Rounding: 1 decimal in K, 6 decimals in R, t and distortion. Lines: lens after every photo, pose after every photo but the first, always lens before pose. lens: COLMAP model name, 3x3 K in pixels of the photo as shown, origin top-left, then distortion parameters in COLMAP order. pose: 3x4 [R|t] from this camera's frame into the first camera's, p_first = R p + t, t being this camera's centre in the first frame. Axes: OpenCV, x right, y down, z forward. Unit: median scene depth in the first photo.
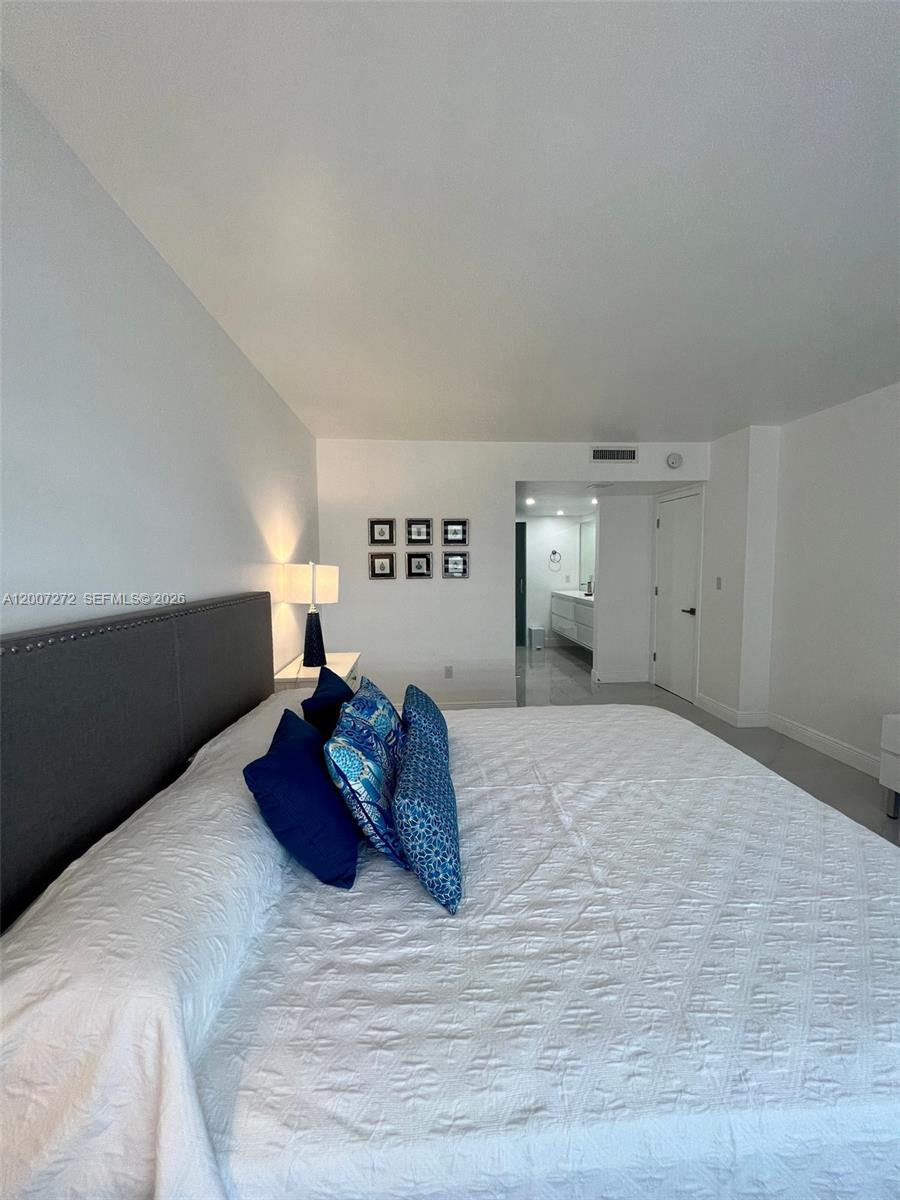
lens RADIAL K [[480.2, 0, 453.3], [0, 480.2, 599.6], [0, 0, 1]] dist [-0.001092, 0.000362]
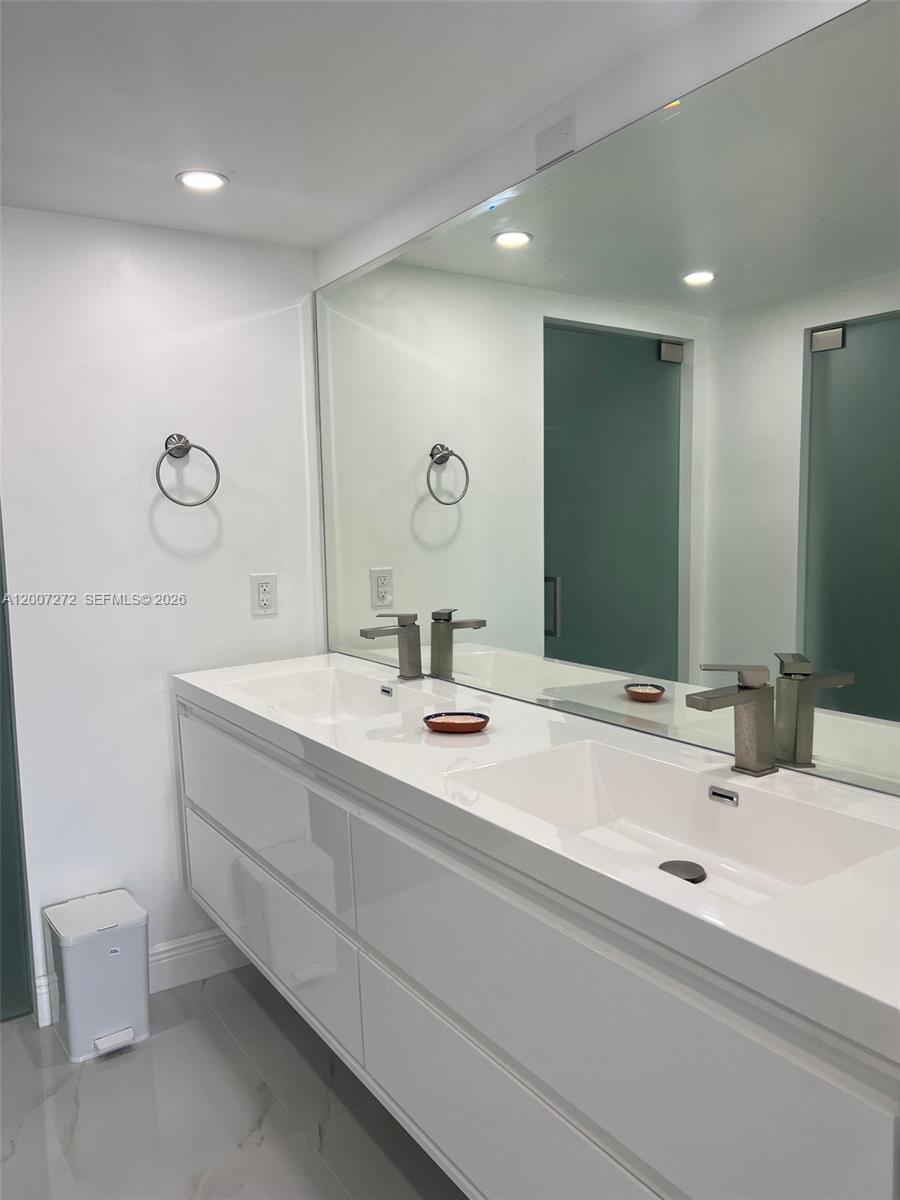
lens RADIAL K [[907.4, 0, 452.6], [0, 907.4, 604.5], [0, 0, 1]] dist [0.054501, -0.062247]
pose [[0.869913, -0.064193, 0.489009, 0.536344], [0.057070, 0.997935, 0.029476, -0.187333], [-0.489891, 0.002267, 0.871781, 2.694647]]
